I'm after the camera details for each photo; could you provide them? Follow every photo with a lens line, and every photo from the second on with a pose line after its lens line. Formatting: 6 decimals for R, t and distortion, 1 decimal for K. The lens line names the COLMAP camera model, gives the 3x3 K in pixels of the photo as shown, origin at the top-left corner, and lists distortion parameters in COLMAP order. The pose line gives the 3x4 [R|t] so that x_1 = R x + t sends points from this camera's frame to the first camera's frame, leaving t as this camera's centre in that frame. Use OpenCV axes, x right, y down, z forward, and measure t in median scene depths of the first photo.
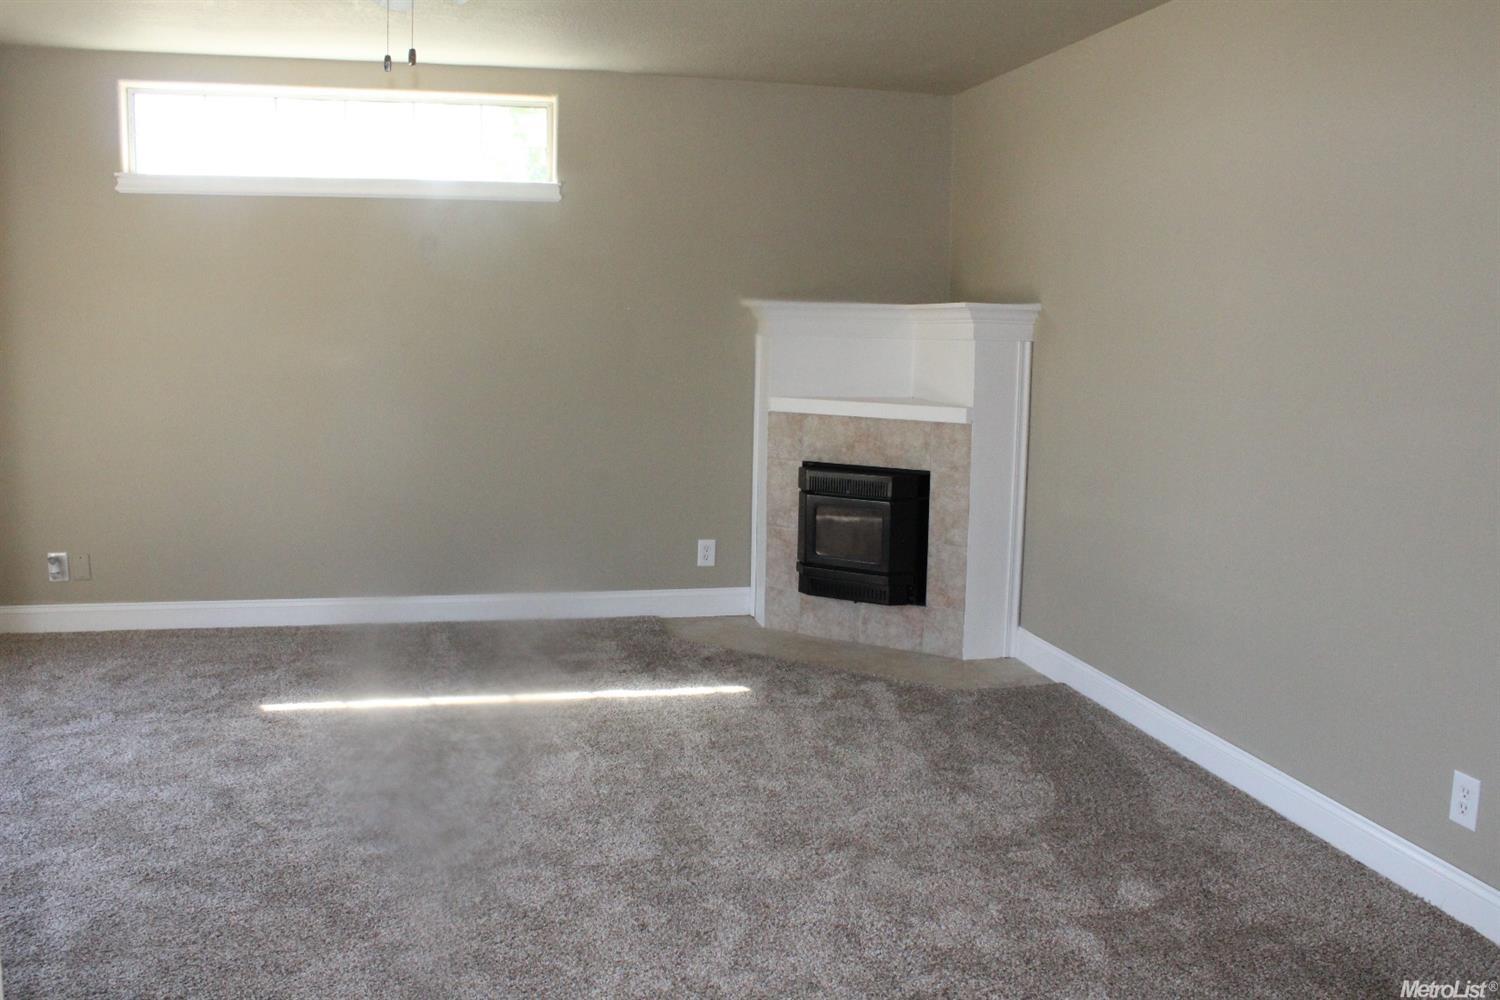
lens RADIAL K [[1265.4, 0, 744.2], [0, 1265.4, 496.3], [0, 0, 1]] dist [-0.158482, 0.154531]
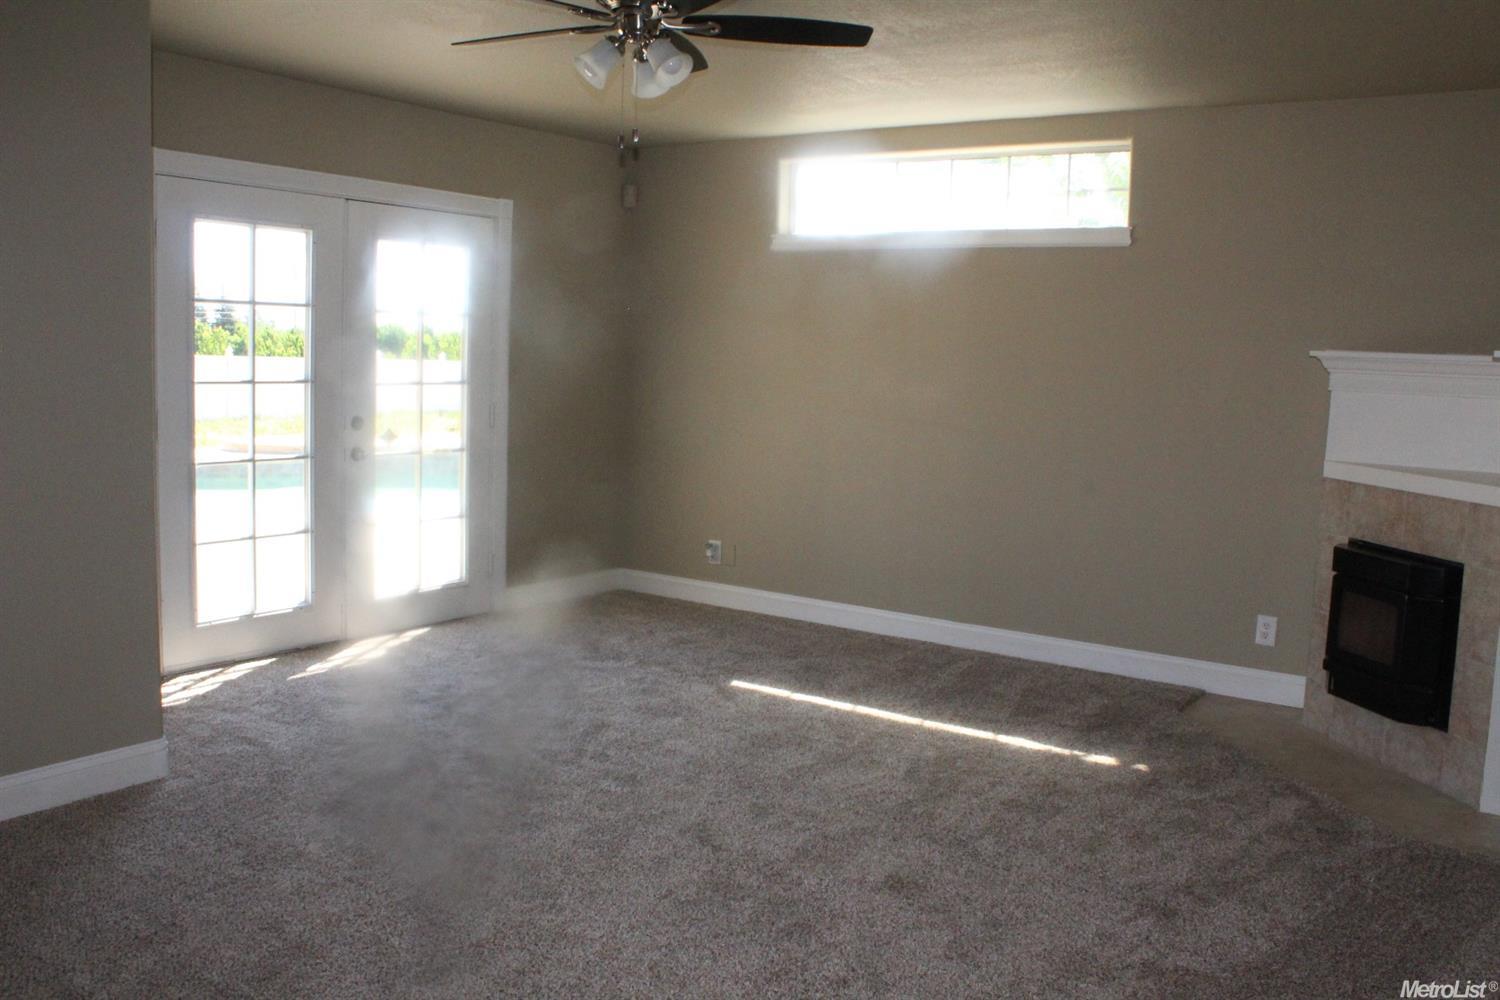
lens RADIAL K [[1265.4, 0, 744.2], [0, 1265.4, 496.3], [0, 0, 1]] dist [-0.158482, 0.154531]
pose [[0.678637, 0.090325, -0.728899, 0.400382], [-0.123726, 0.992286, 0.007770, -0.012362], [0.723978, 0.084911, 0.684578, 0.144491]]
